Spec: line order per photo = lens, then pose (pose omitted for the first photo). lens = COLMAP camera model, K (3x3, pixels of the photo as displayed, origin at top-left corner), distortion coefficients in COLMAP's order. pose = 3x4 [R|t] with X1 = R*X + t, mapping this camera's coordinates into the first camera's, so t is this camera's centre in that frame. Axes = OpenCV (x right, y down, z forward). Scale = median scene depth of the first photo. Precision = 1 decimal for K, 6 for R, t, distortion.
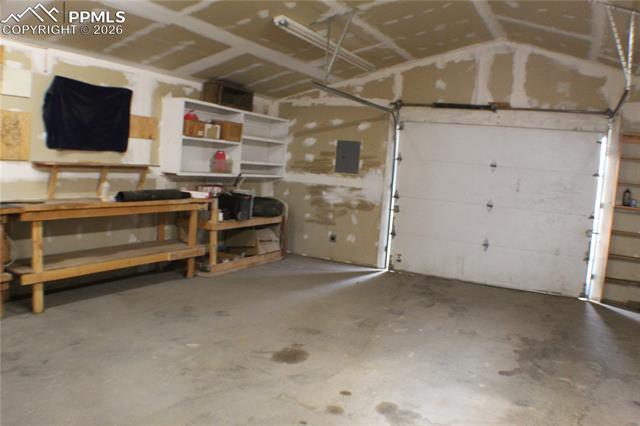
lens RADIAL K [[525.9, 0, 320.0], [0, 525.9, 213.0], [0, 0, 1]] dist [-0.202366, 0.070321]
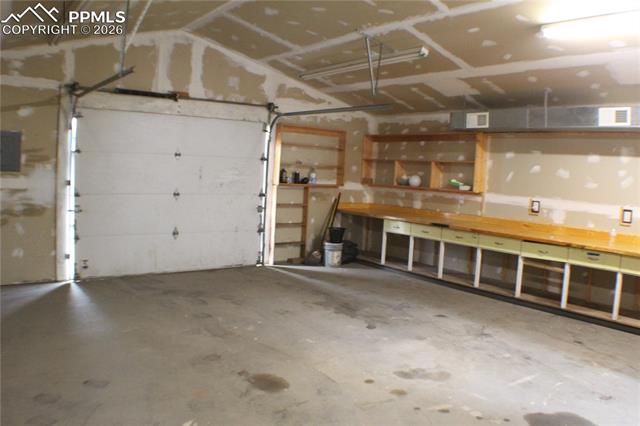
lens RADIAL K [[525.9, 0, 320.0], [0, 525.9, 213.0], [0, 0, 1]] dist [-0.202366, 0.070321]
pose [[0.437323, -0.128730, 0.890043, -0.467949], [0.077599, 0.991412, 0.105263, -0.064437], [-0.895950, 0.023033, 0.443557, 0.305486]]
